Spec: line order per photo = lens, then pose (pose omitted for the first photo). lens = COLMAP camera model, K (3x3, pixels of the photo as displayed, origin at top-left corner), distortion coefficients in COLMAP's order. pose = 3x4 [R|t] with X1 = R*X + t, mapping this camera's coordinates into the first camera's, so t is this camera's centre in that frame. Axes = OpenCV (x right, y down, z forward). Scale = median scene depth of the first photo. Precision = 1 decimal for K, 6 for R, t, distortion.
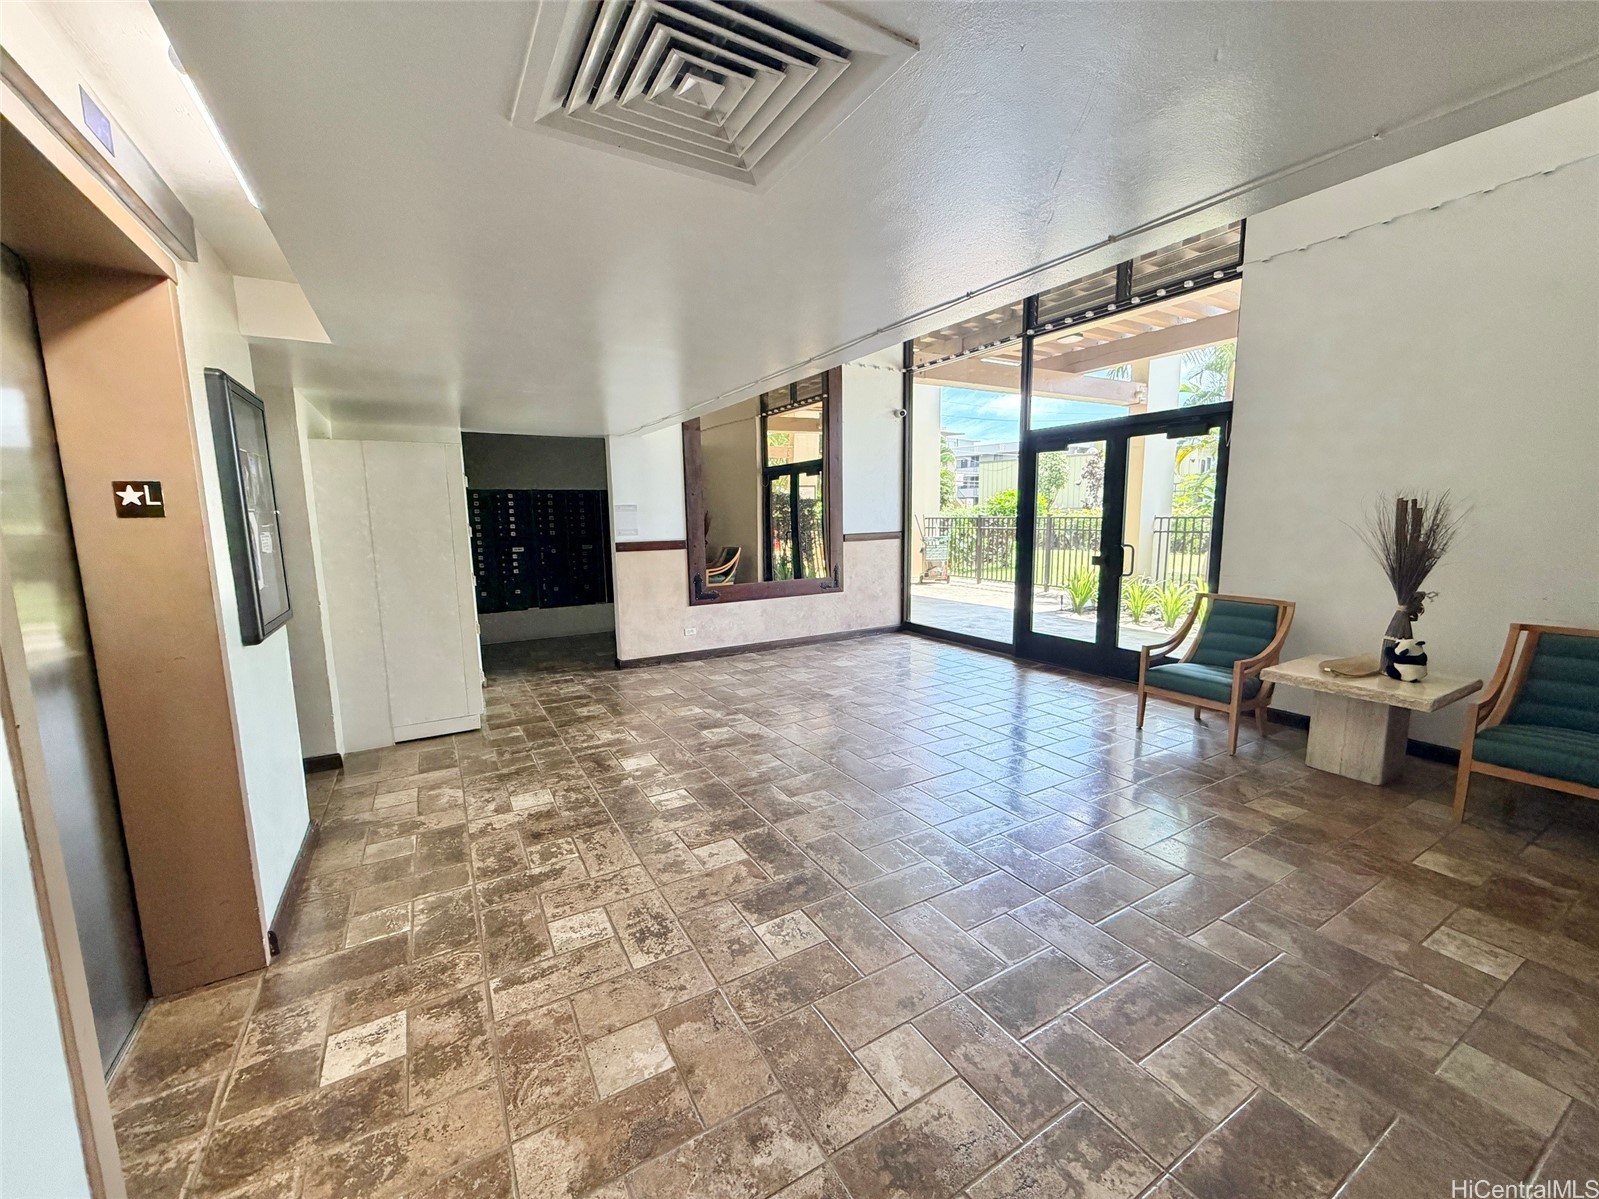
lens RADIAL K [[638.0, 0, 801.7], [0, 638.0, 602.5], [0, 0, 1]] dist [-0.000182, -0.000060]
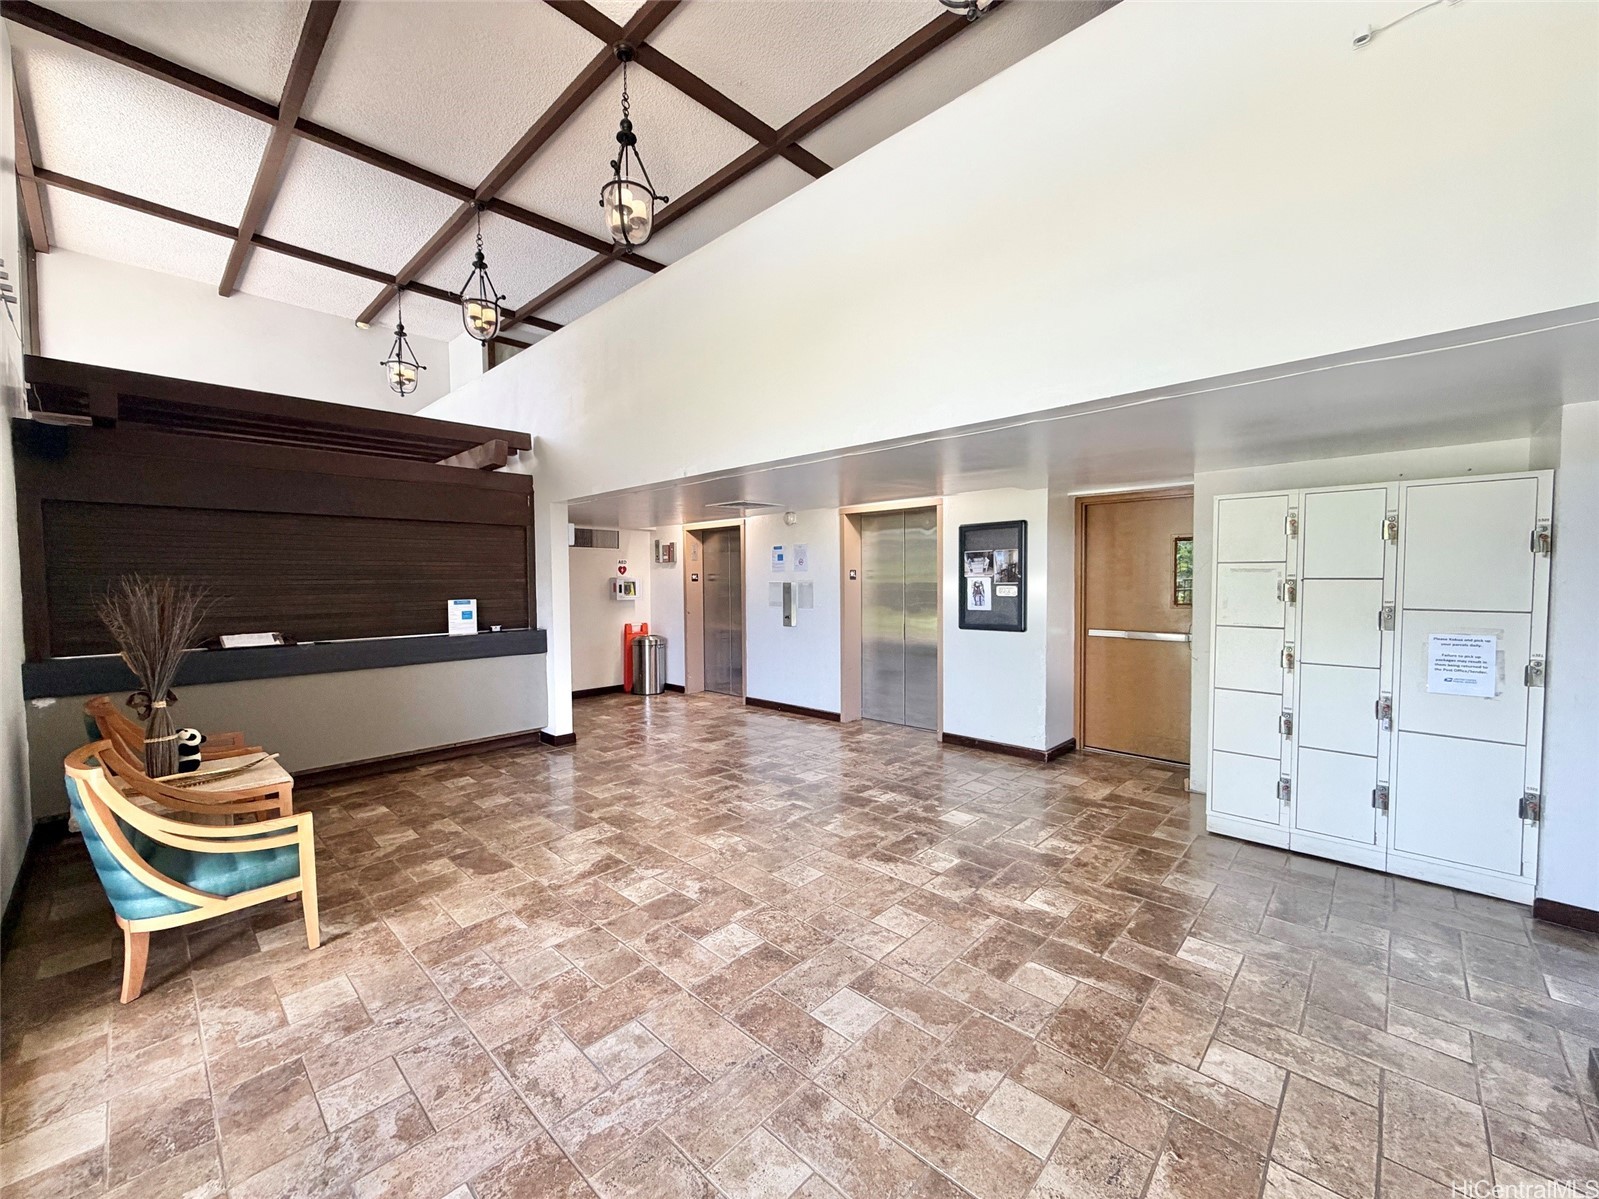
lens RADIAL K [[638.0, 0, 798.5], [0, 638.0, 602.5], [0, 0, 1]] dist [-0.000182, -0.000060]
pose [[-0.960423, 0.034939, -0.276346, 0.279353], [-0.014338, 0.984586, 0.174312, -0.282837], [0.278176, 0.171376, -0.945118, 1.911276]]
